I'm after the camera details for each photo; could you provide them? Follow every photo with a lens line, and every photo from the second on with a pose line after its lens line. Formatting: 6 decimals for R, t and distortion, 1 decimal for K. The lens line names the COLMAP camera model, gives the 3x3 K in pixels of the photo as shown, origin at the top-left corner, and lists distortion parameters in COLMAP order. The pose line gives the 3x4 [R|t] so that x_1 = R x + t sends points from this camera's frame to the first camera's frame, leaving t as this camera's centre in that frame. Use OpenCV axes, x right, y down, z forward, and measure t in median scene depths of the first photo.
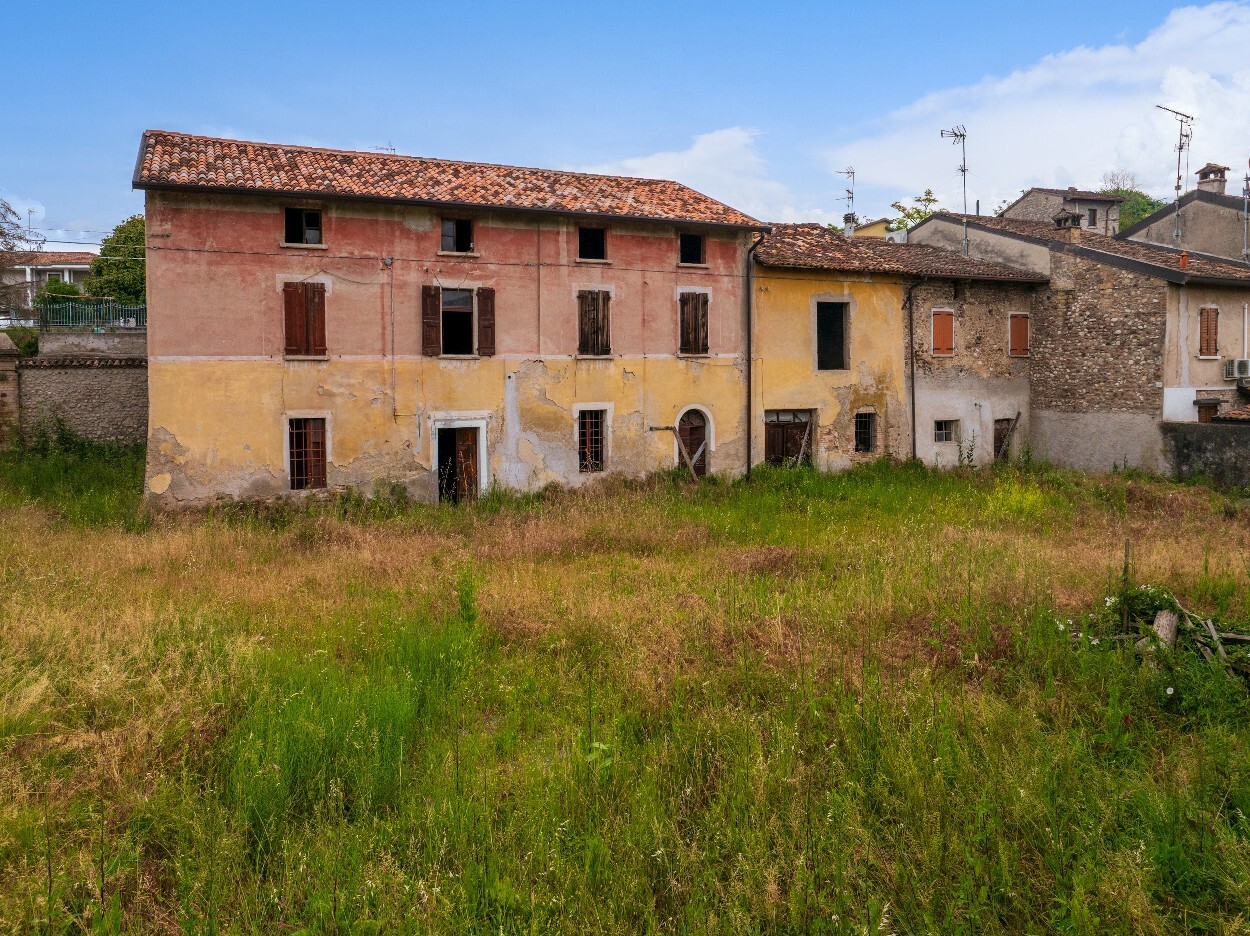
lens RADIAL K [[915.0, 0, 607.4], [0, 915.0, 402.7], [0, 0, 1]] dist [-0.025113, -0.013554]
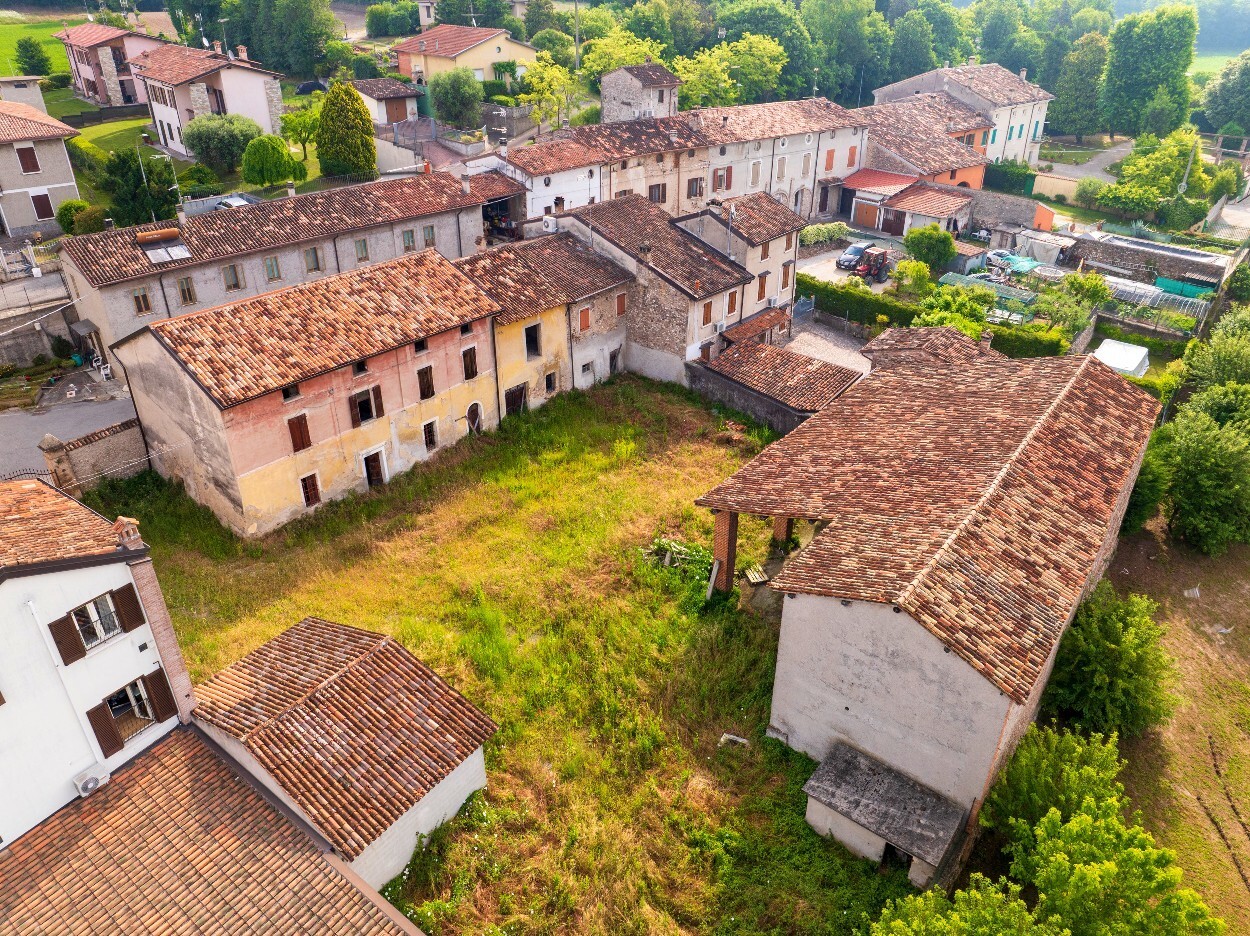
lens RADIAL K [[915.0, 0, 647.2], [0, 915.0, 472.6], [0, 0, 1]] dist [-0.025113, -0.013554]
pose [[0.890080, -0.211166, 0.403938, -0.412843], [-0.005772, 0.880918, 0.473234, -0.825305], [-0.455767, -0.423547, 0.782869, -0.798492]]
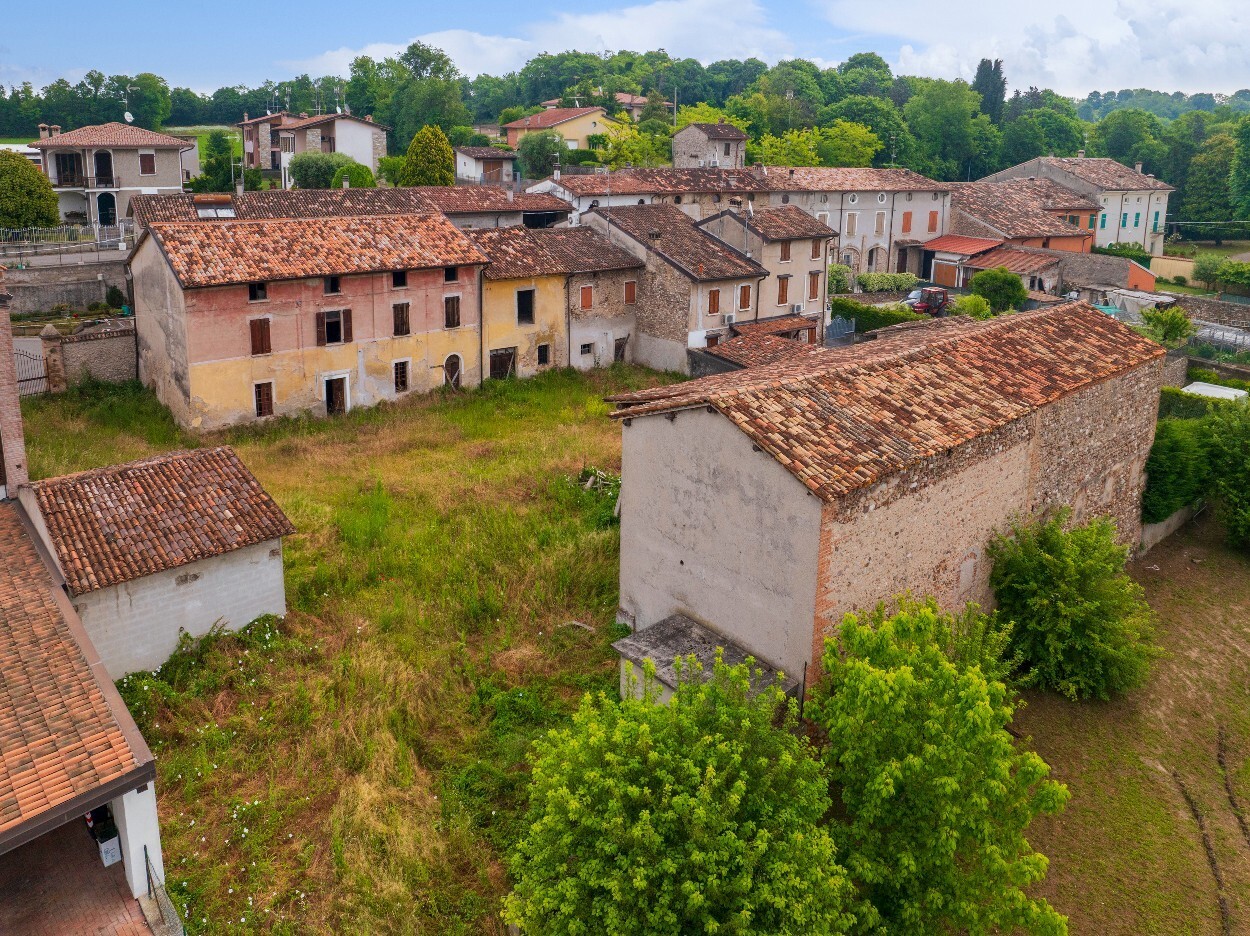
lens RADIAL K [[959.6, 0, 621.5], [0, 959.6, 318.3], [0, 0, 1]] dist [-0.024213, -0.018406]
pose [[0.964007, -0.027109, 0.264492, -0.101921], [-0.017657, 0.986064, 0.165425, -0.432562], [-0.265291, -0.164141, 0.950094, -1.072934]]
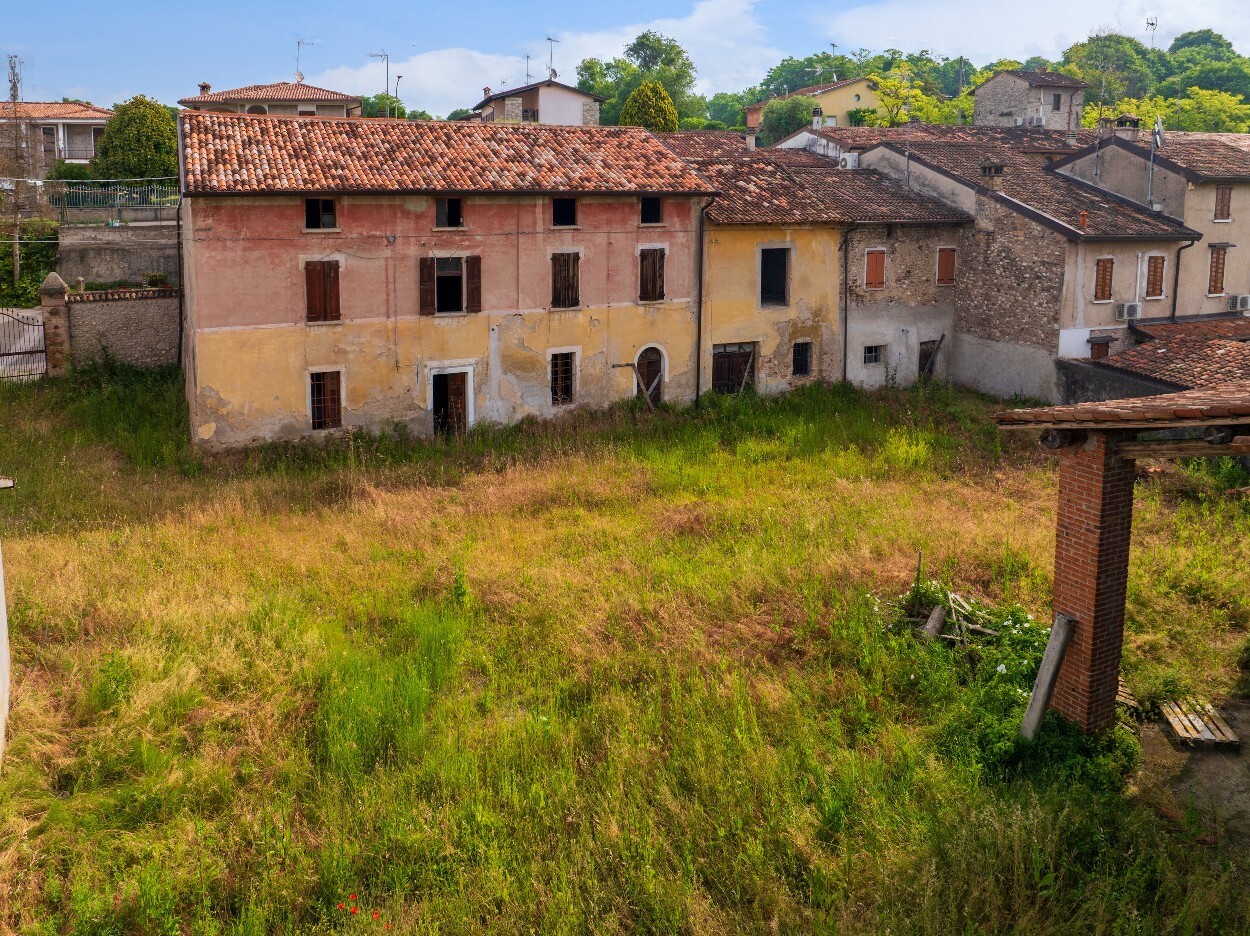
lens RADIAL K [[953.1, 0, 602.6], [0, 953.1, 271.5], [0, 0, 1]] dist [-0.017817, -0.021071]
pose [[0.999895, 0.013397, 0.005494, 0.025961], [-0.013753, 0.997392, 0.070852, -0.182621], [-0.004531, -0.070920, 0.997472, -0.216761]]
